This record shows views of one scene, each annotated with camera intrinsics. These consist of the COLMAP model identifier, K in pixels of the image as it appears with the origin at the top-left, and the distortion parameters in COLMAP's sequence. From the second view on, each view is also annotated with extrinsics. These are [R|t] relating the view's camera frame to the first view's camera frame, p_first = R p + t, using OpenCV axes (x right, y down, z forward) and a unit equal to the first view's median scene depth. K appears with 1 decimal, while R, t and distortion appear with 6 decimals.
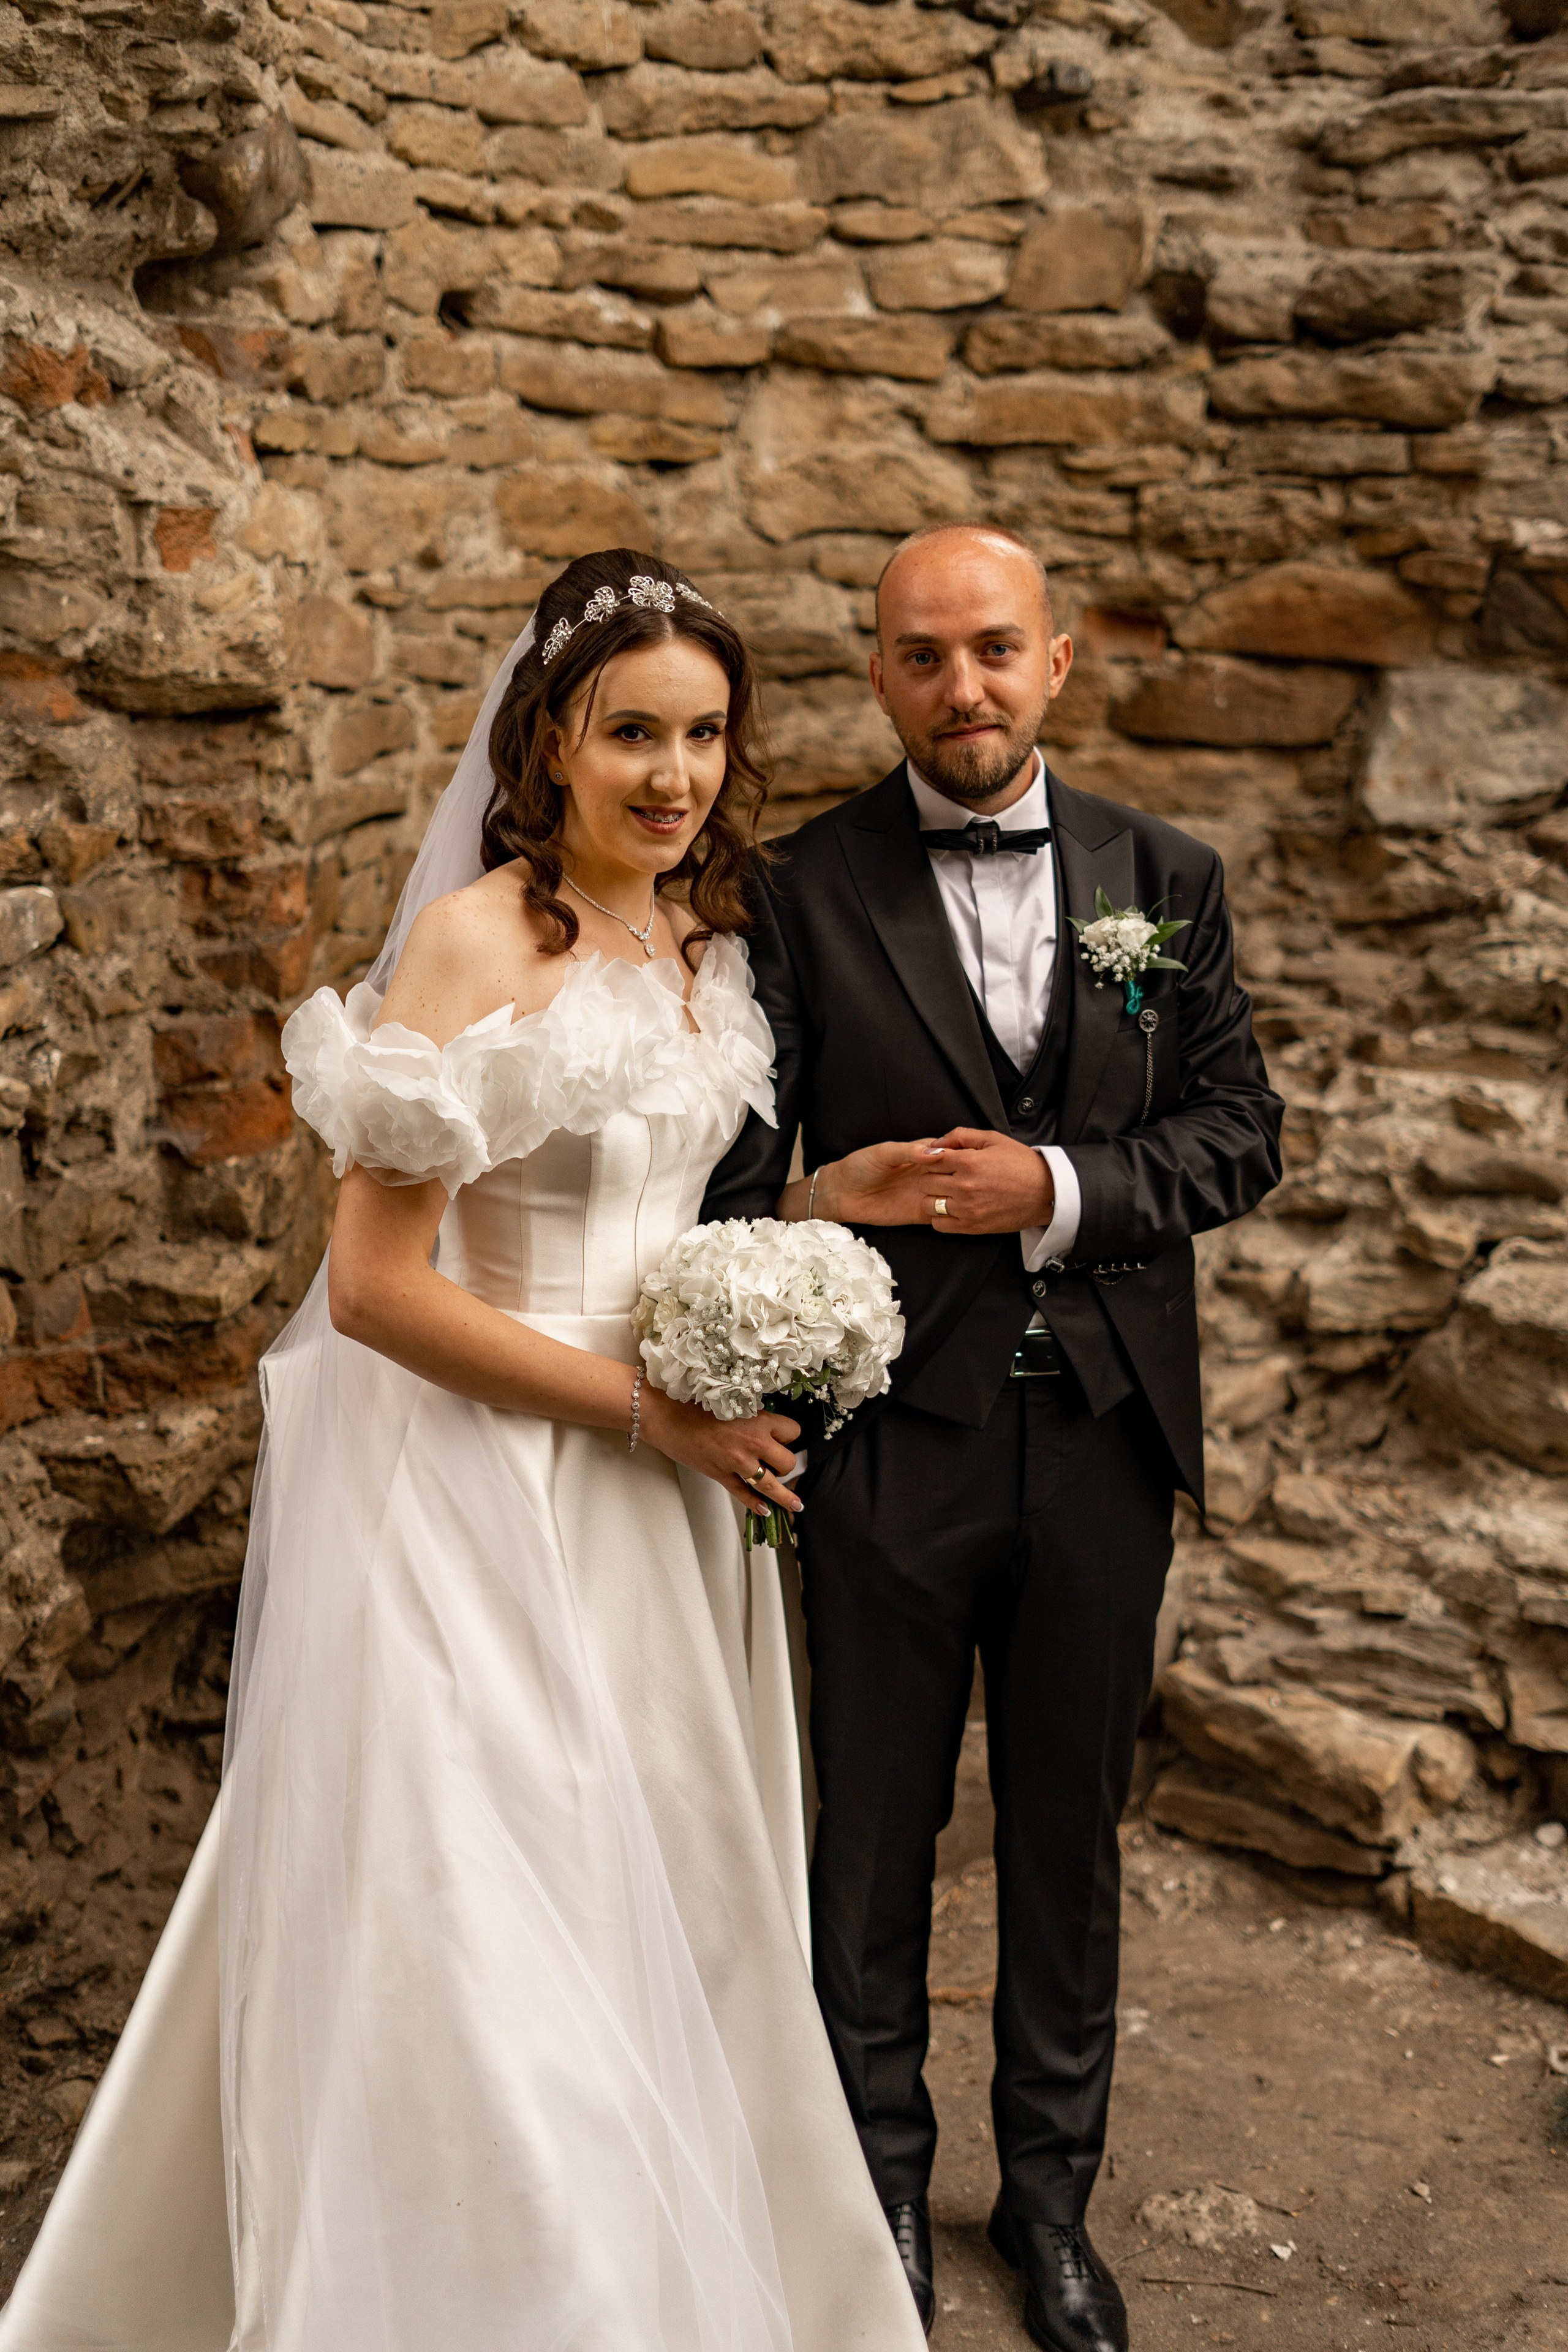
lens RADIAL K [[3459.7, 0, 784.0], [0, 3459.7, 1176.0], [0, 0, 1]] dist [-0.010393, 0.077466]
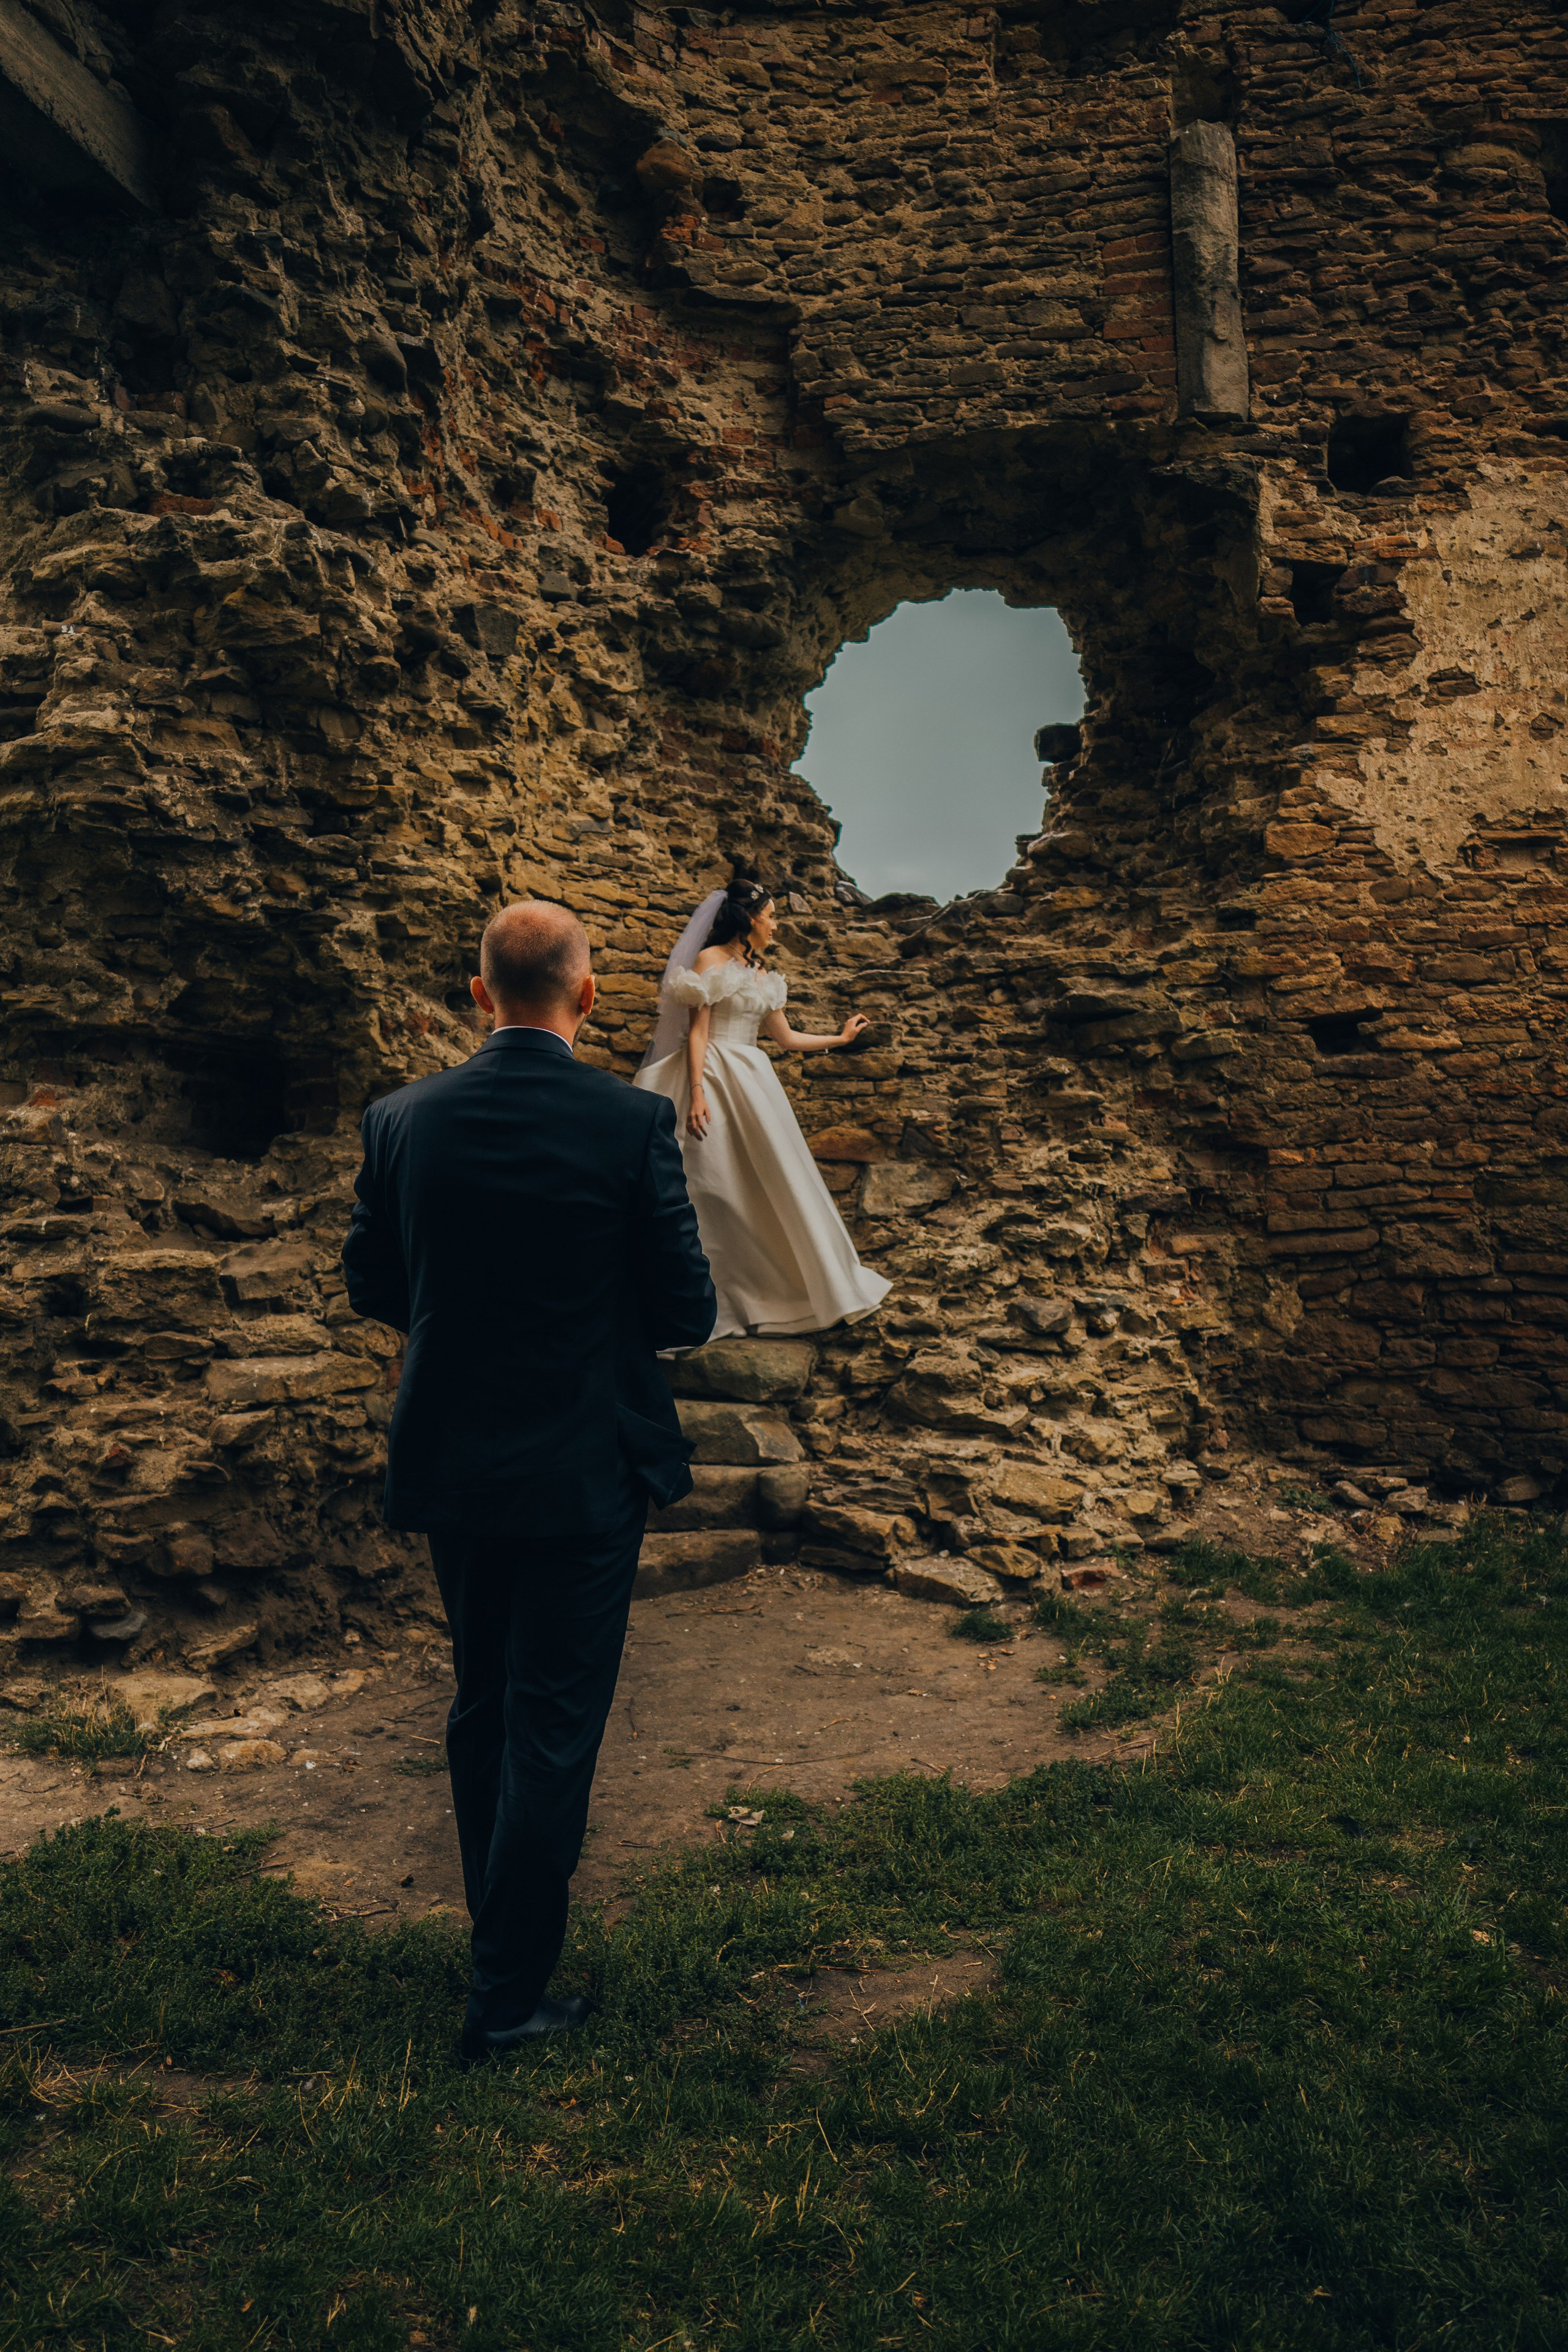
lens RADIAL K [[1550.5, 0, 784.0], [0, 1550.5, 1176.0], [0, 0, 1]] dist [-0.106065, 0.002356]
pose [[0.991543, 0.007864, 0.129540, -0.056535], [0.021108, 0.975099, -0.220765, 0.140667], [-0.128050, 0.221632, 0.966686, -0.200865]]
